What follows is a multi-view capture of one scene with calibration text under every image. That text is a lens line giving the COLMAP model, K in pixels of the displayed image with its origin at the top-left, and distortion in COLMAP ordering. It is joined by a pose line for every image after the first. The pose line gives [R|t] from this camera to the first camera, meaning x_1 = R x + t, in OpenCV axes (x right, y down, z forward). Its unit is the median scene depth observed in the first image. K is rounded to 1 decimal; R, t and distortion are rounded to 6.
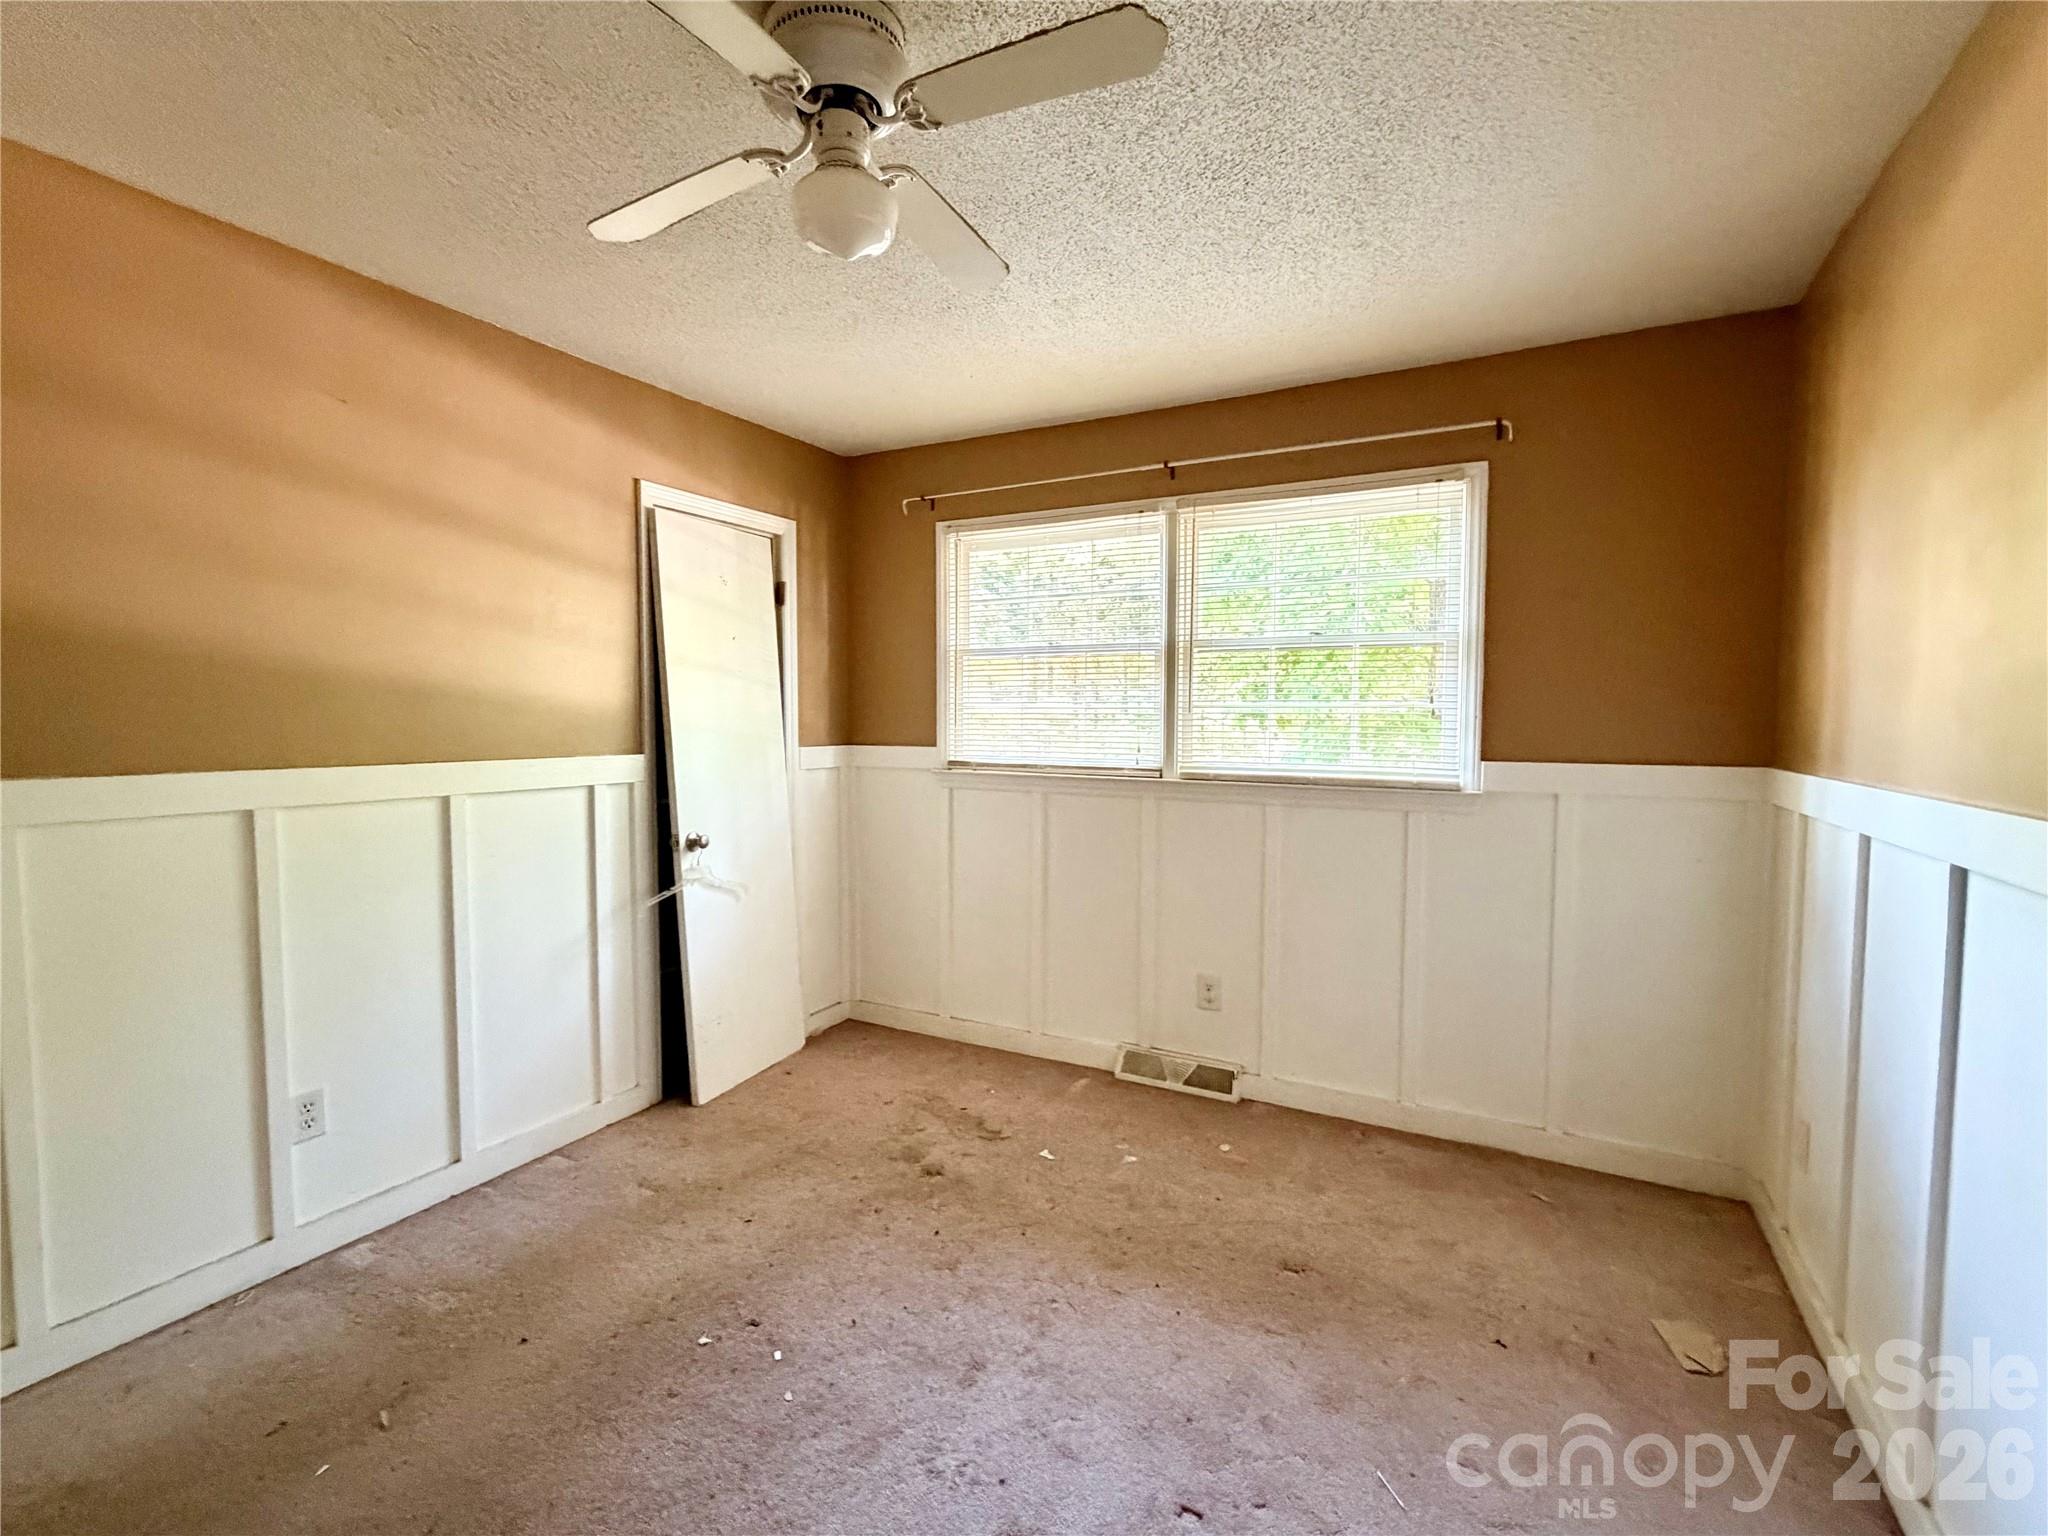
lens RADIAL K [[924.6, 0, 1024.6], [0, 924.6, 768.4], [0, 0, 1]] dist [0.000009, -0.000384]
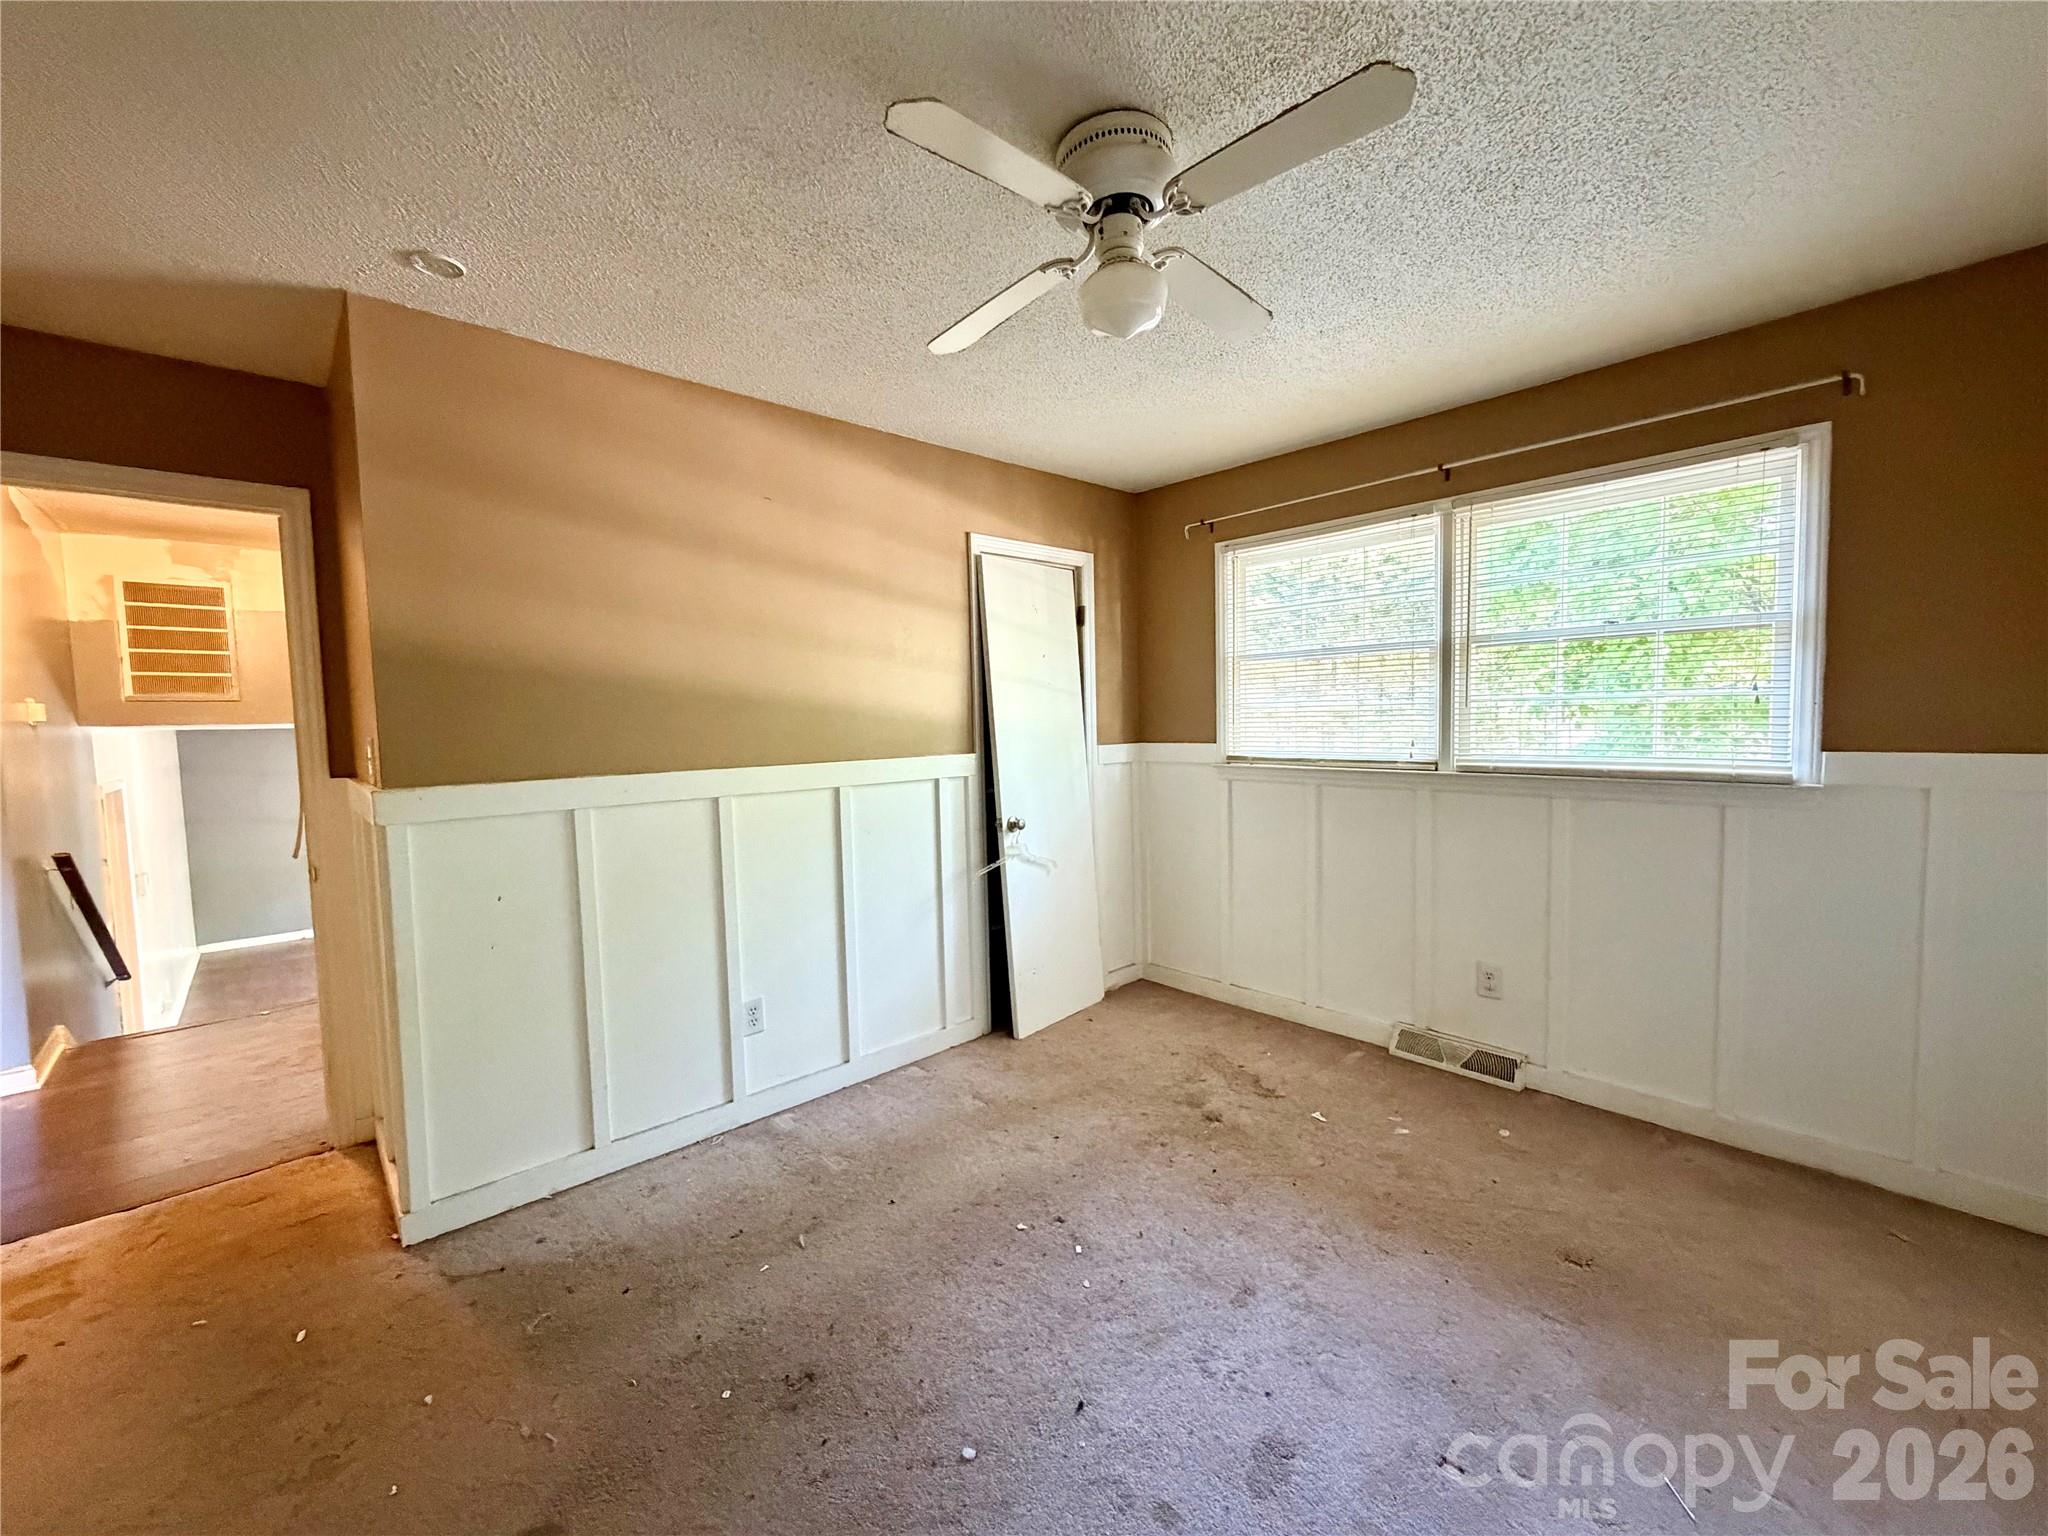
lens RADIAL K [[817.1, 0, 1026.9], [0, 817.1, 768.9], [0, 0, 1]] dist [-0.000400, 0.000020]
pose [[0.945365, -0.004684, -0.325979, 0.014388], [0.008166, 0.999923, 0.009314, -0.004606], [0.325910, -0.011467, 0.945331, -0.019845]]
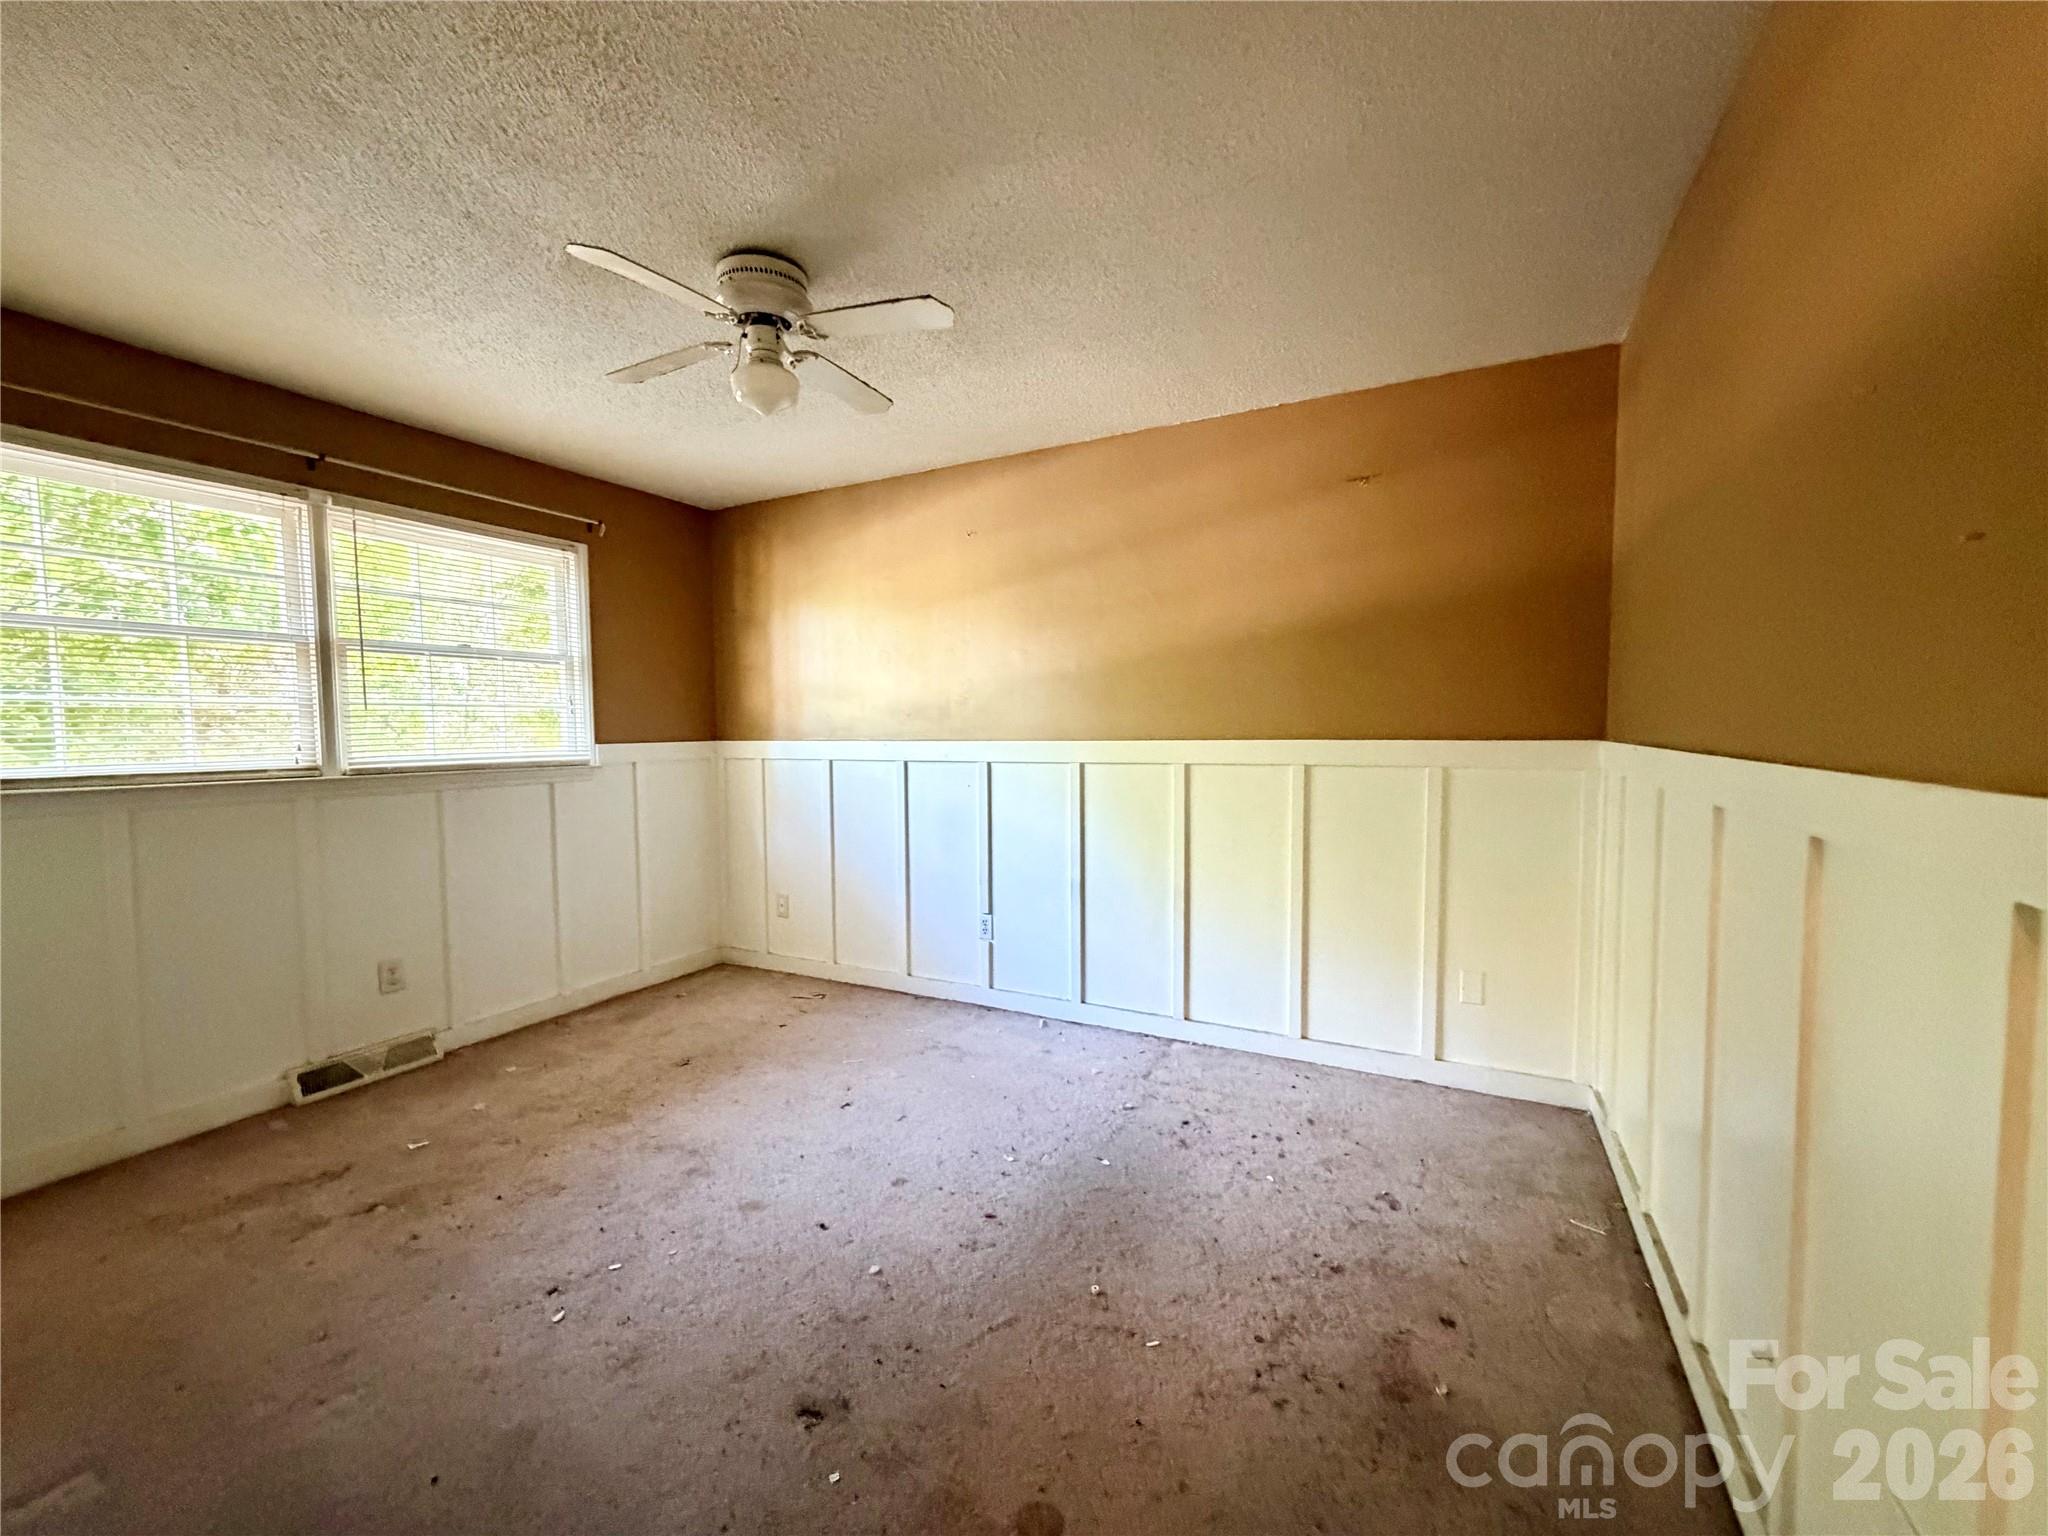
lens RADIAL K [[817.1, 0, 1022.1], [0, 817.1, 769.3], [0, 0, 1]] dist [-0.000400, 0.000020]
pose [[-0.009432, -0.059817, 0.998165, -0.858356], [0.064454, 0.996097, 0.060302, -0.001679], [-0.997876, 0.064904, -0.005539, 0.324446]]
